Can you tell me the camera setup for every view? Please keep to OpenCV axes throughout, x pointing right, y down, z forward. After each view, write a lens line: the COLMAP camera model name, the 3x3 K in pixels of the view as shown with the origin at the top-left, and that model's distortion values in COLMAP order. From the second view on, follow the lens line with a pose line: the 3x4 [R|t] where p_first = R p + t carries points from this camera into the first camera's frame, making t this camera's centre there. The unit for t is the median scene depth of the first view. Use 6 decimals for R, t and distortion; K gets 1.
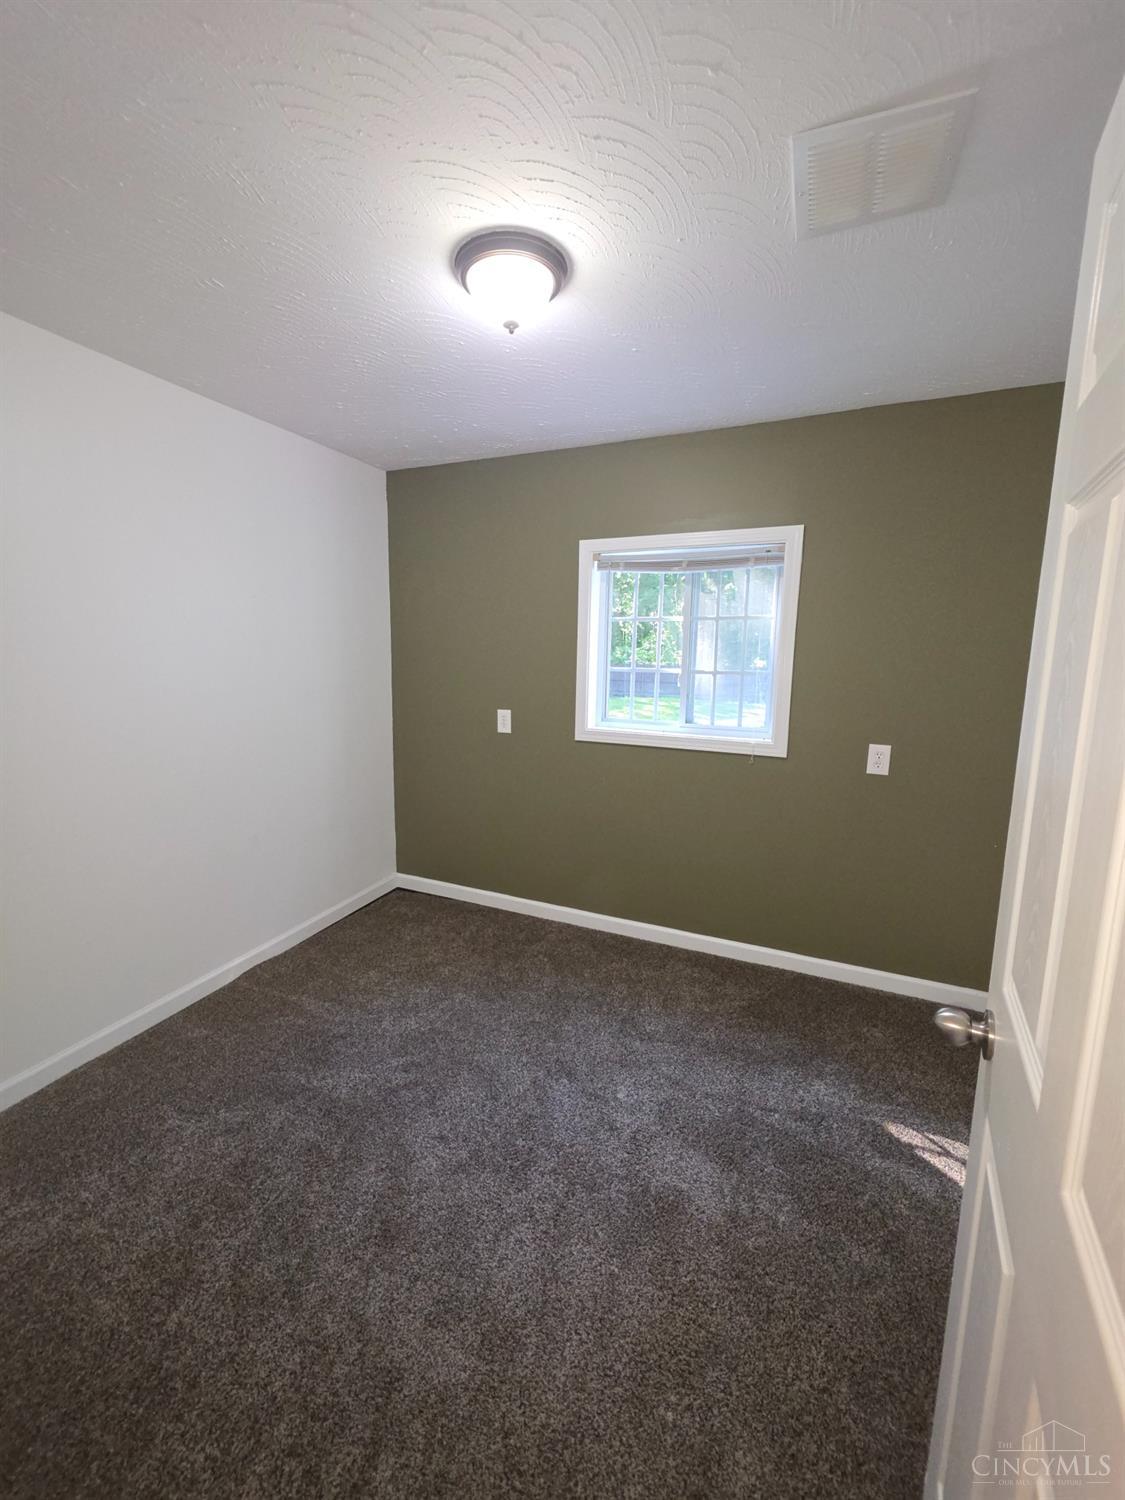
lens RADIAL K [[598.9, 0, 552.6], [0, 598.9, 742.9], [0, 0, 1]] dist [0.001966, 0.000126]
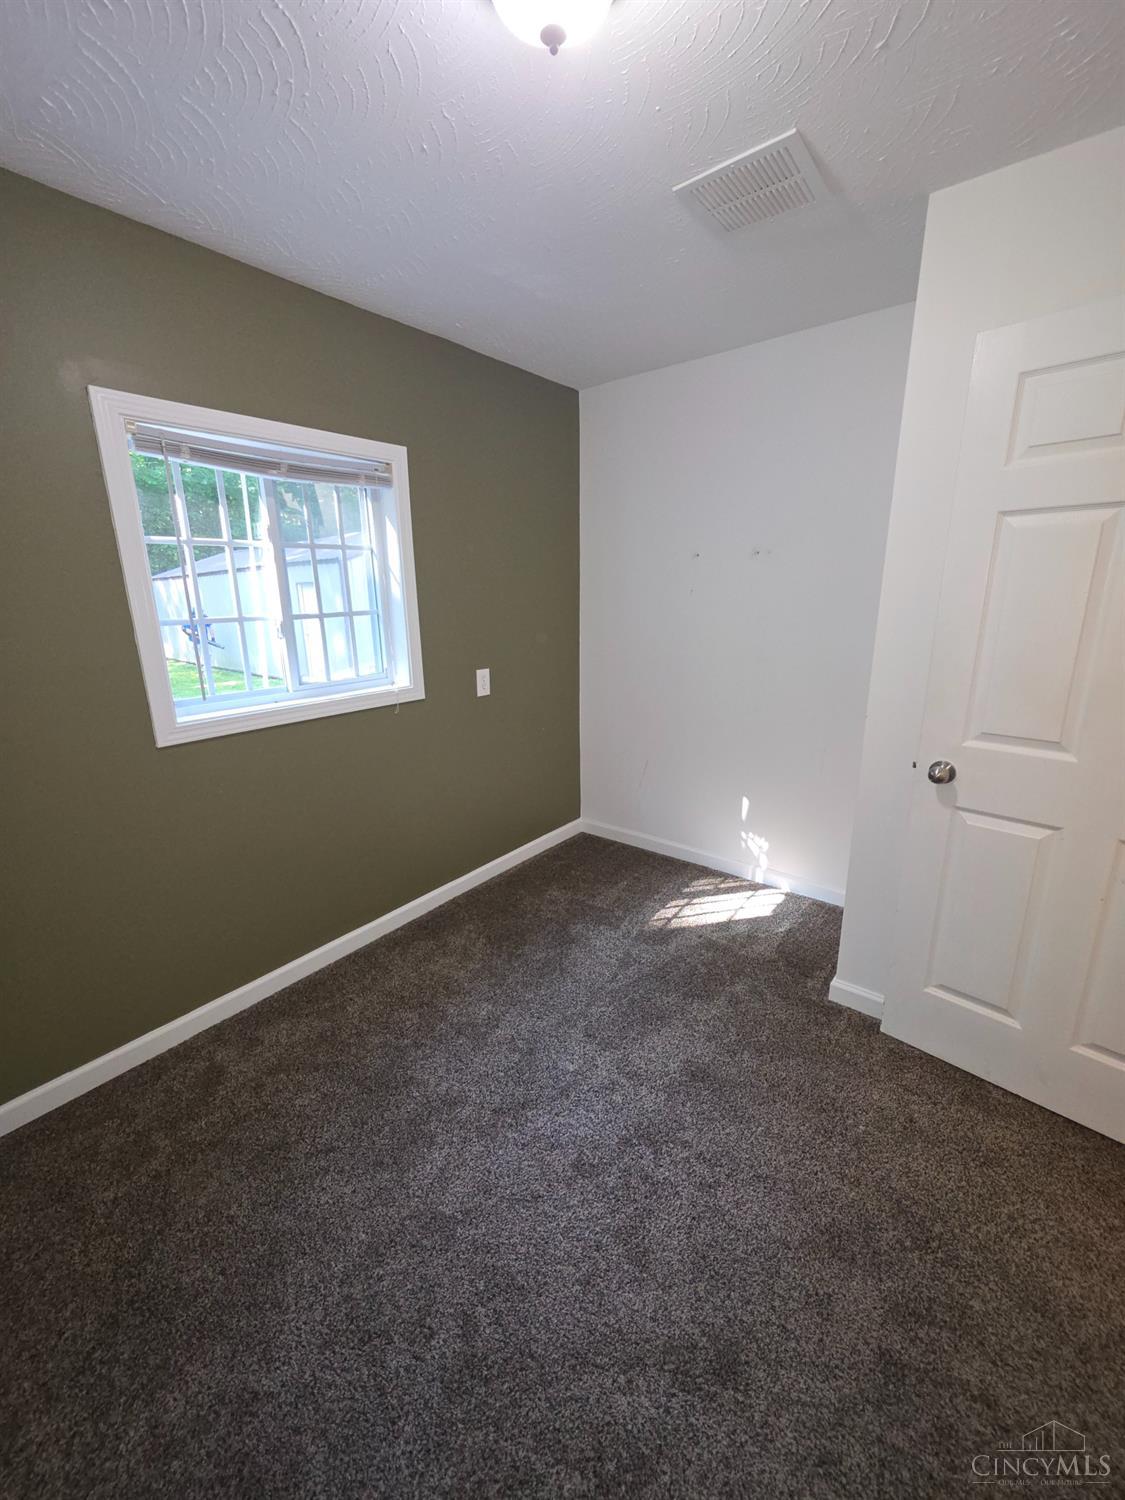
lens RADIAL K [[598.9, 0, 552.6], [0, 598.9, 742.9], [0, 0, 1]] dist [0.001966, 0.000126]
pose [[0.255248, -0.265673, 0.929659, -0.555556], [0.155866, 0.960239, 0.231618, -0.114569], [-0.954230, 0.085783, 0.286509, 0.615979]]
